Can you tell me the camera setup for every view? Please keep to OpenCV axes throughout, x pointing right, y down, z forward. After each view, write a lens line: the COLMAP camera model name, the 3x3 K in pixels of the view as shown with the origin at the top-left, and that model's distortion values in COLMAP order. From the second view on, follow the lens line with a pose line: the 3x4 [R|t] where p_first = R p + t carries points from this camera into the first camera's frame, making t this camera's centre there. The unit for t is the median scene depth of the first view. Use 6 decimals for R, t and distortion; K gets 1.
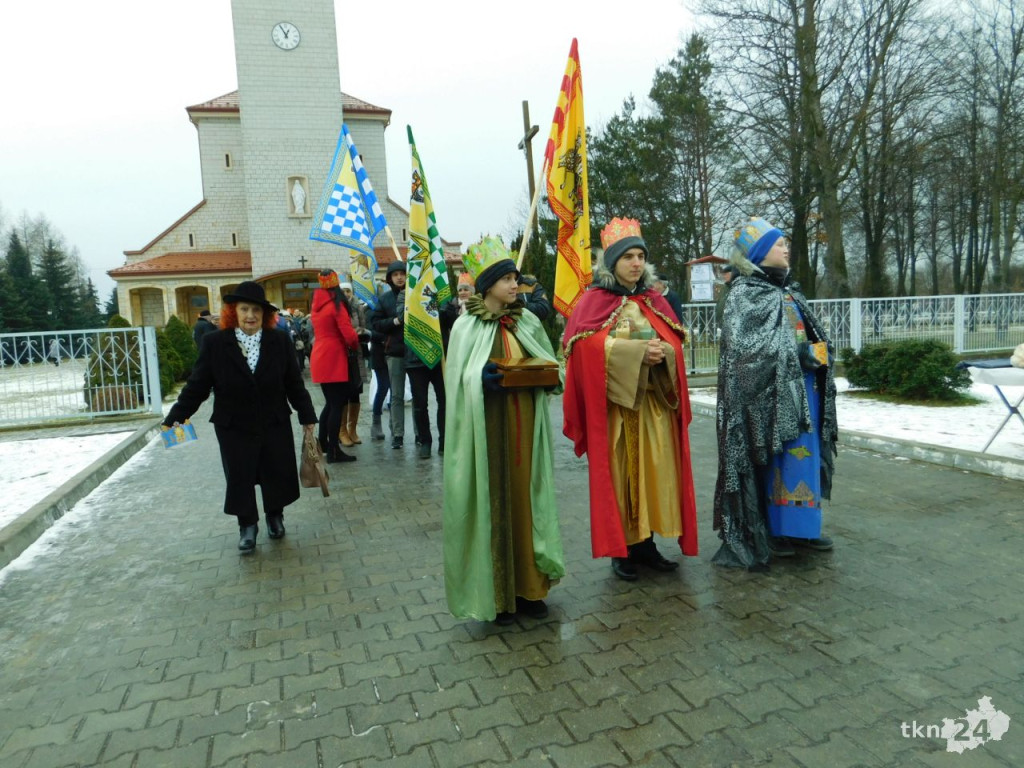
lens RADIAL K [[676.5, 0, 515.0], [0, 676.5, 383.3], [0, 0, 1]] dist [-0.071535, 0.052467]
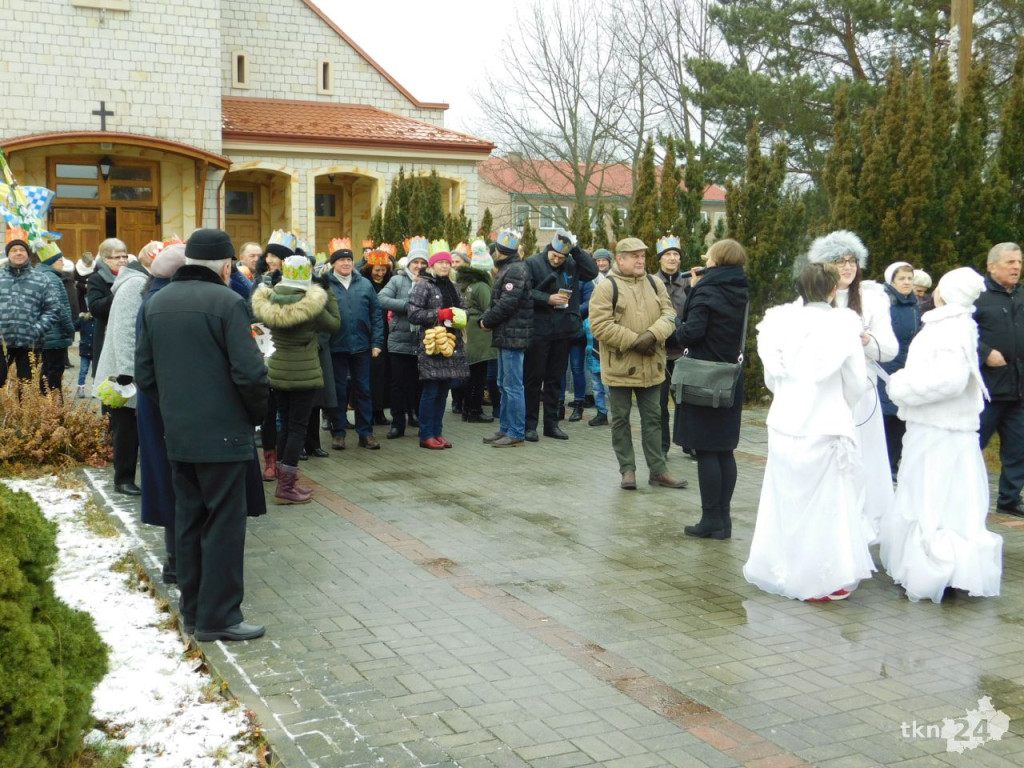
lens RADIAL K [[1198.5, 0, 510.0], [0, 1198.5, 384.4], [0, 0, 1]] dist [-0.015521, 0.023635]
pose [[0.990866, 0.050736, 0.124942, -0.151209], [-0.050842, 0.998704, -0.002340, -0.024120], [-0.124899, -0.004034, 0.992161, 0.226761]]
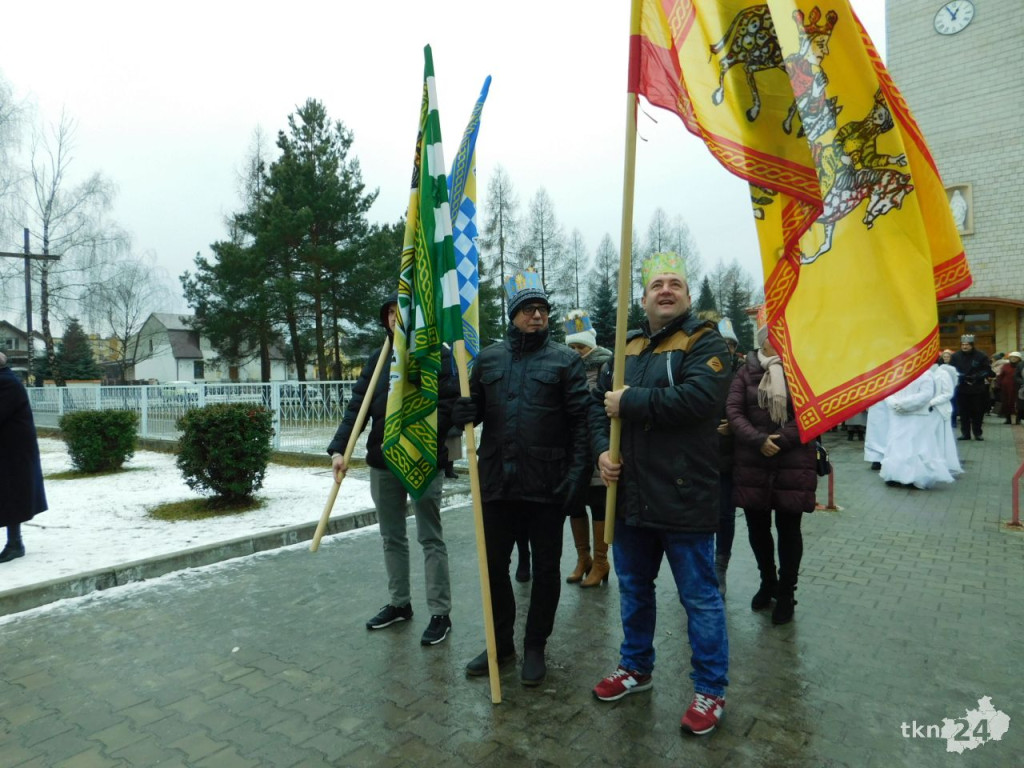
lens RADIAL K [[680.3, 0, 514.1], [0, 680.3, 387.0], [0, 0, 1]] dist [-0.084422, 0.075451]
pose [[0.566173, 0.049304, -0.822810, 0.049251], [-0.087340, 0.996178, -0.000406, -0.016164], [0.819646, 0.072095, 0.568316, 0.109526]]
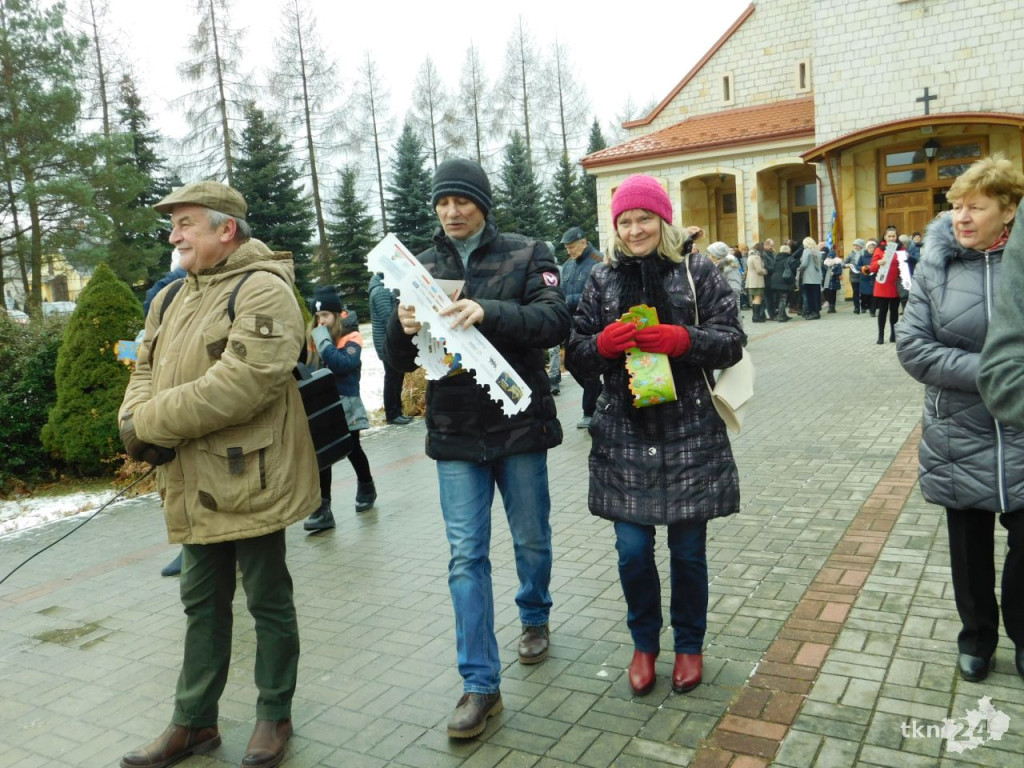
lens RADIAL K [[893.6, 0, 514.5], [0, 893.6, 380.2], [0, 0, 1]] dist [-0.009648, 0.012713]
pose [[0.645974, 0.095162, -0.757404, -0.027863], [-0.034176, 0.994810, 0.095843, -0.045041], [0.762594, -0.036027, 0.645874, 0.411031]]
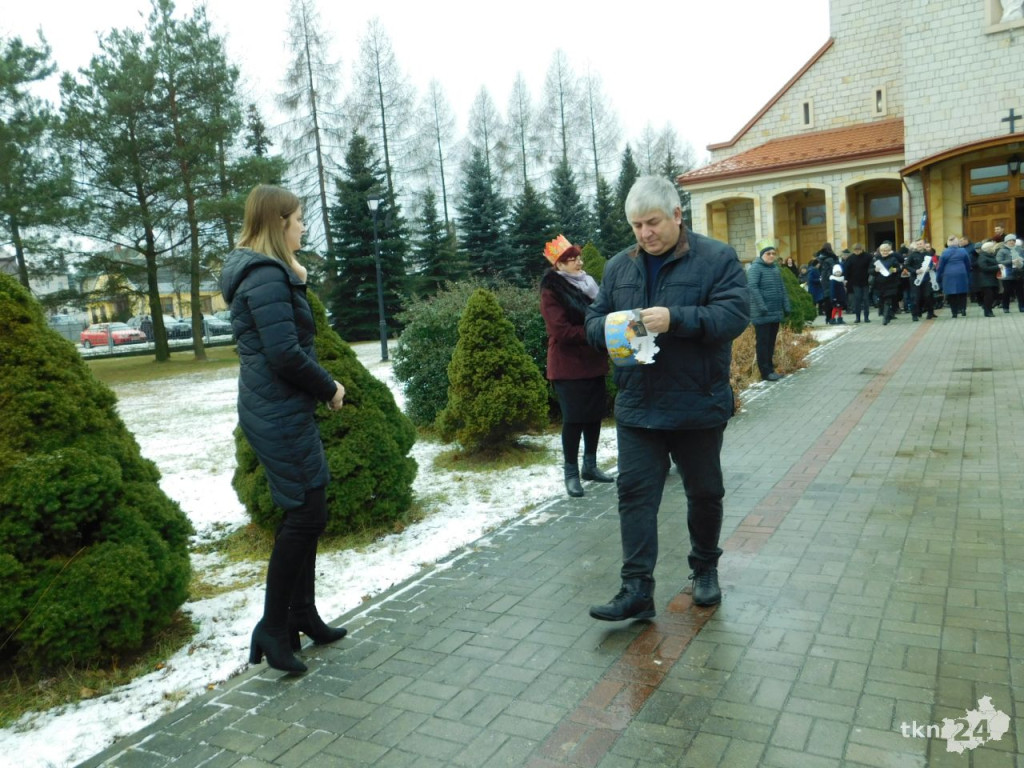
lens RADIAL K [[833.5, 0, 515.3], [0, 833.5, 382.4], [0, 0, 1]] dist [-0.006886, 0.035542]
pose [[0.663454, 0.078166, -0.744123, -0.082219], [-0.023881, 0.996234, 0.083356, -0.029252], [0.747836, -0.037532, 0.662822, 0.303170]]
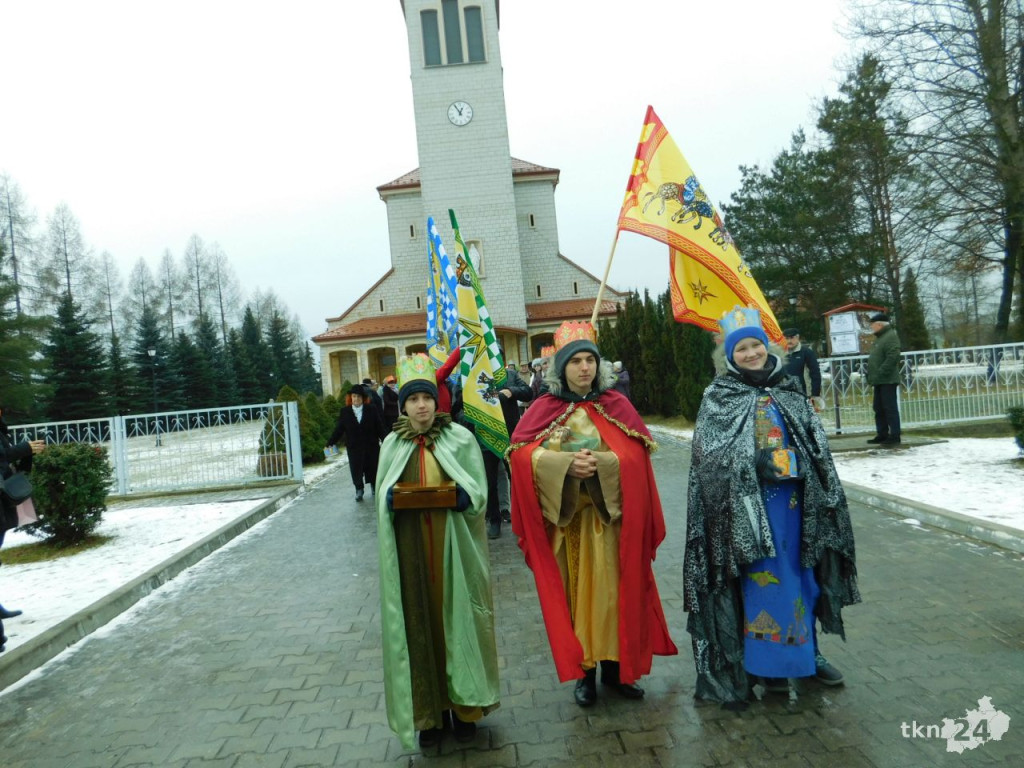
lens RADIAL K [[677.5, 0, 514.6], [0, 677.5, 383.7], [0, 0, 1]] dist [-0.064608, 0.052180]
pose [[0.960455, -0.031185, -0.276683, 0.028510], [0.012381, 0.997509, -0.069451, -0.007334], [0.278160, 0.063279, 0.958448, 0.004141]]
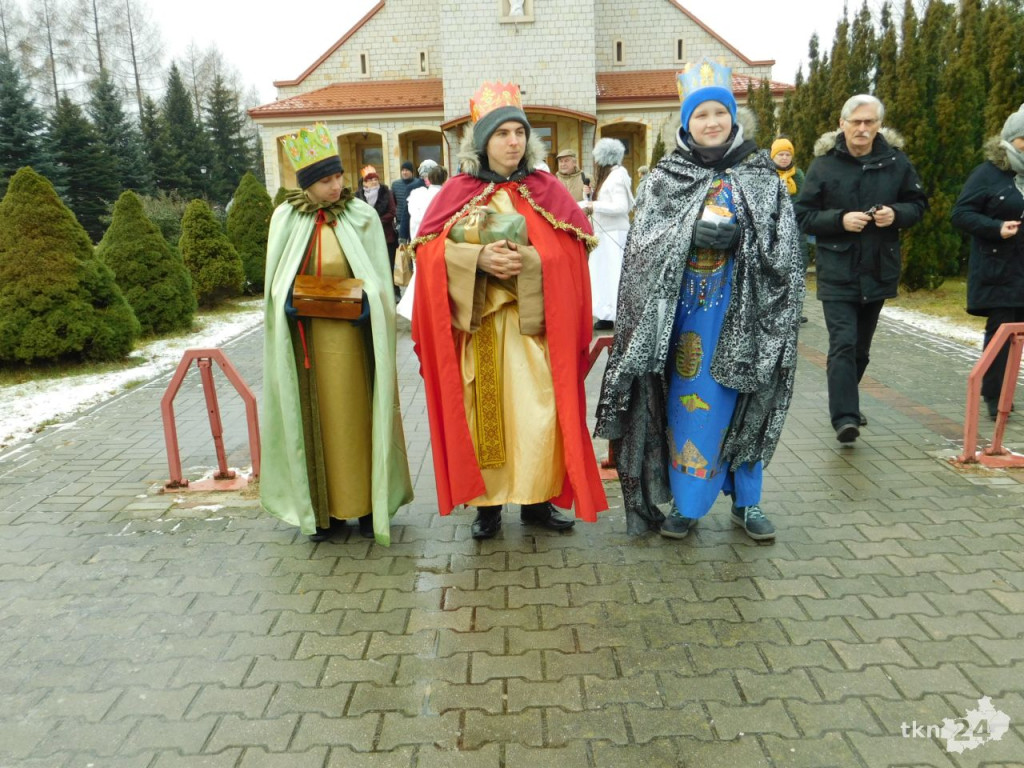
lens RADIAL K [[893.6, 0, 514.5], [0, 893.6, 380.2], [0, 0, 1]] dist [-0.009648, 0.012713]
pose [[0.944586, 0.083256, -0.317532, -0.025794], [-0.045484, 0.991167, 0.124578, -0.016208], [0.325099, -0.103232, 0.940029, 0.167923]]
